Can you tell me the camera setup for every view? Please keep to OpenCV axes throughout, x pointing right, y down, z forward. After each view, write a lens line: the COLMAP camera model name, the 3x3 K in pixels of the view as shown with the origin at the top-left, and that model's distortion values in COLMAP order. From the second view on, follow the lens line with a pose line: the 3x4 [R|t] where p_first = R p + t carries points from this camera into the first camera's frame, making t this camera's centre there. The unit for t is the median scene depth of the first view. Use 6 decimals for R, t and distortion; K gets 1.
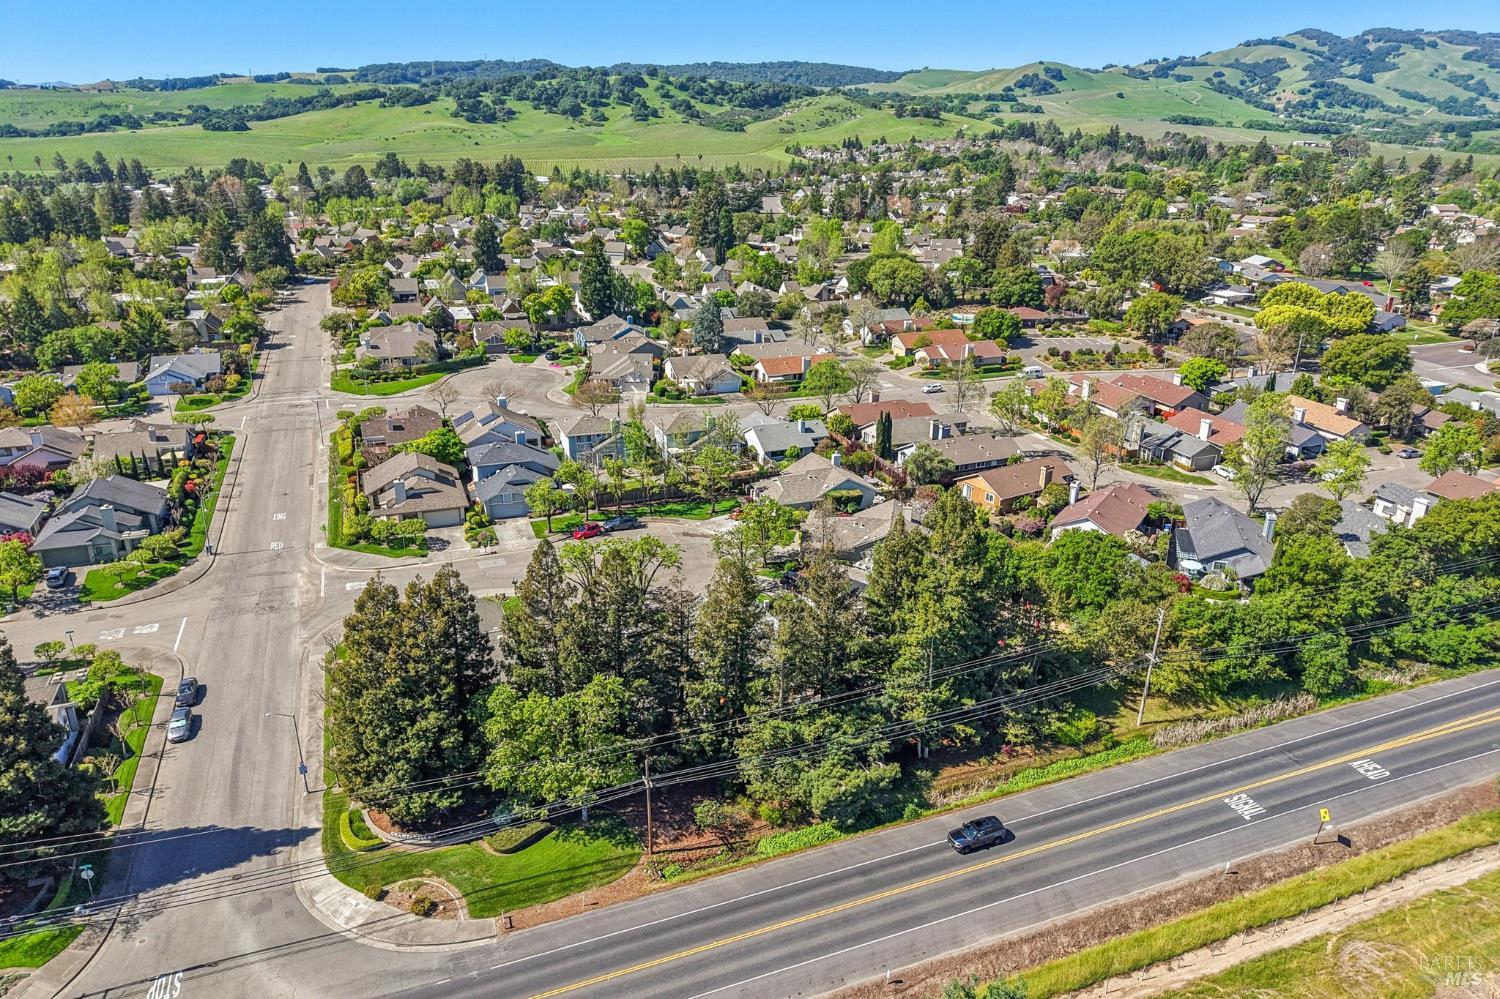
lens RADIAL K [[1057.6, 0, 767.2], [0, 1057.6, 499.7], [0, 0, 1]] dist [0.029872, -0.047251]
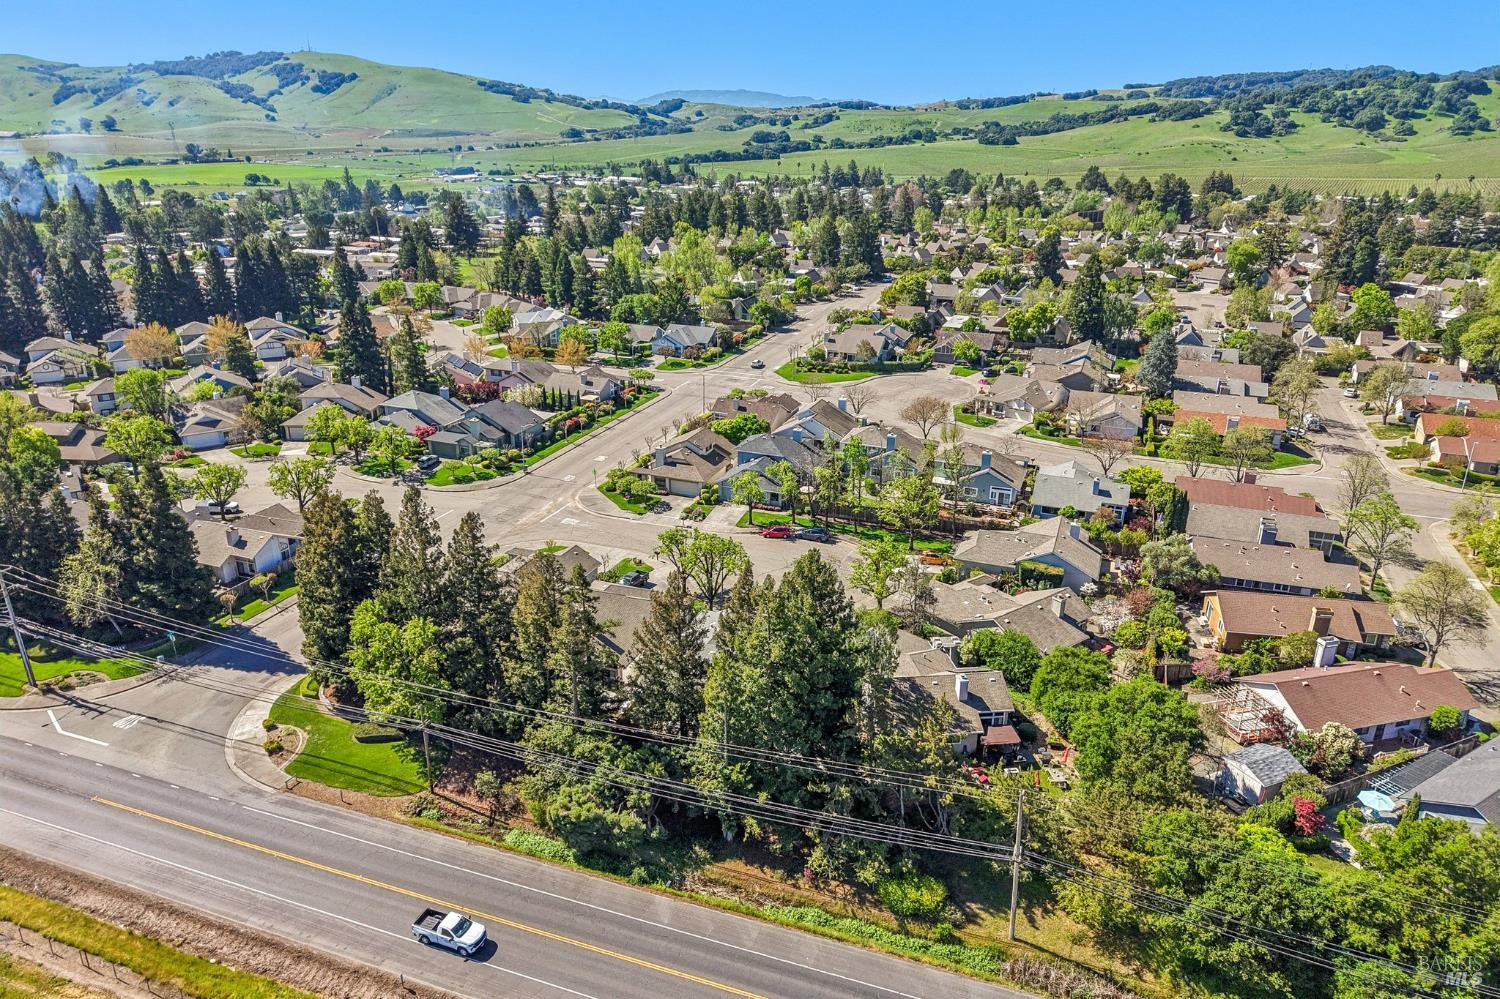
lens RADIAL K [[1046.5, 0, 728.4], [0, 1046.5, 505.6], [0, 0, 1]] dist [0.020410, -0.016516]
pose [[0.721621, 0.230684, -0.652724, 0.244975], [-0.234243, 0.968598, 0.083352, -0.037125], [0.651455, 0.092747, 0.752997, 0.117964]]
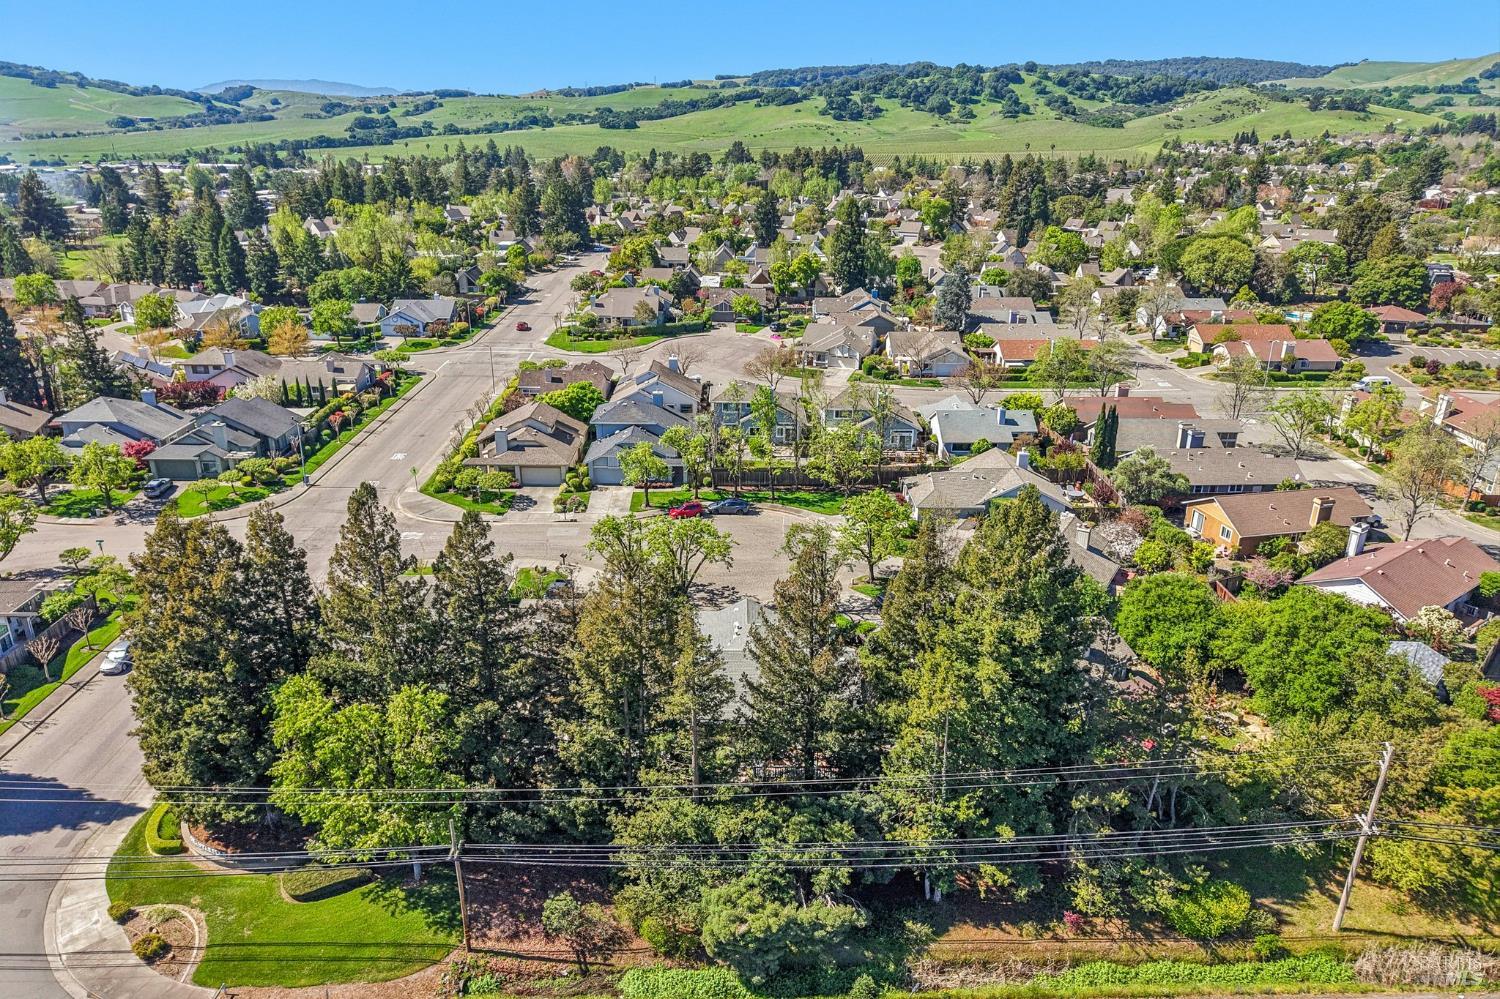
lens RADIAL K [[1039.1, 0, 745.0], [0, 1039.1, 514.8], [0, 0, 1]] dist [0.001228, 0.003331]
pose [[0.930935, 0.120705, -0.344660, 0.086172], [-0.117953, 0.992595, 0.029028, 0.002282], [0.345612, 0.013631, 0.938279, 0.136368]]
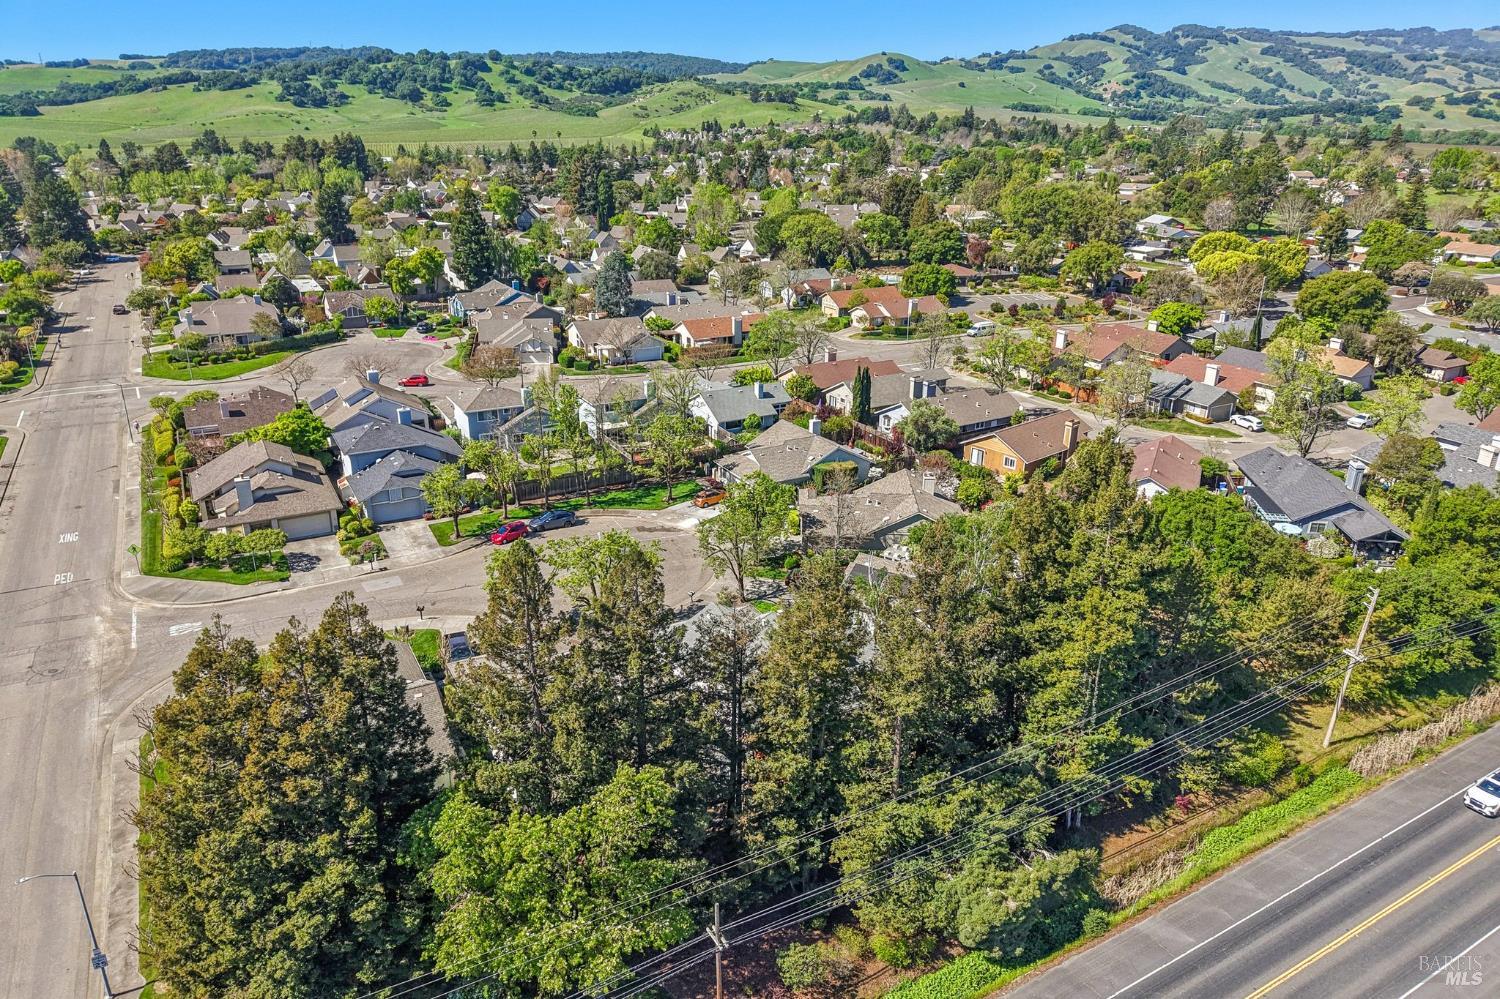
lens RADIAL K [[1043.9, 0, 771.1], [0, 1043.9, 490.8], [0, 0, 1]] dist [0.007550, -0.008596]
pose [[0.989045, -0.054085, 0.137346, -0.047960], [0.054576, 0.998510, 0.000193, 0.005646], [-0.137152, 0.007305, 0.990523, 0.132578]]
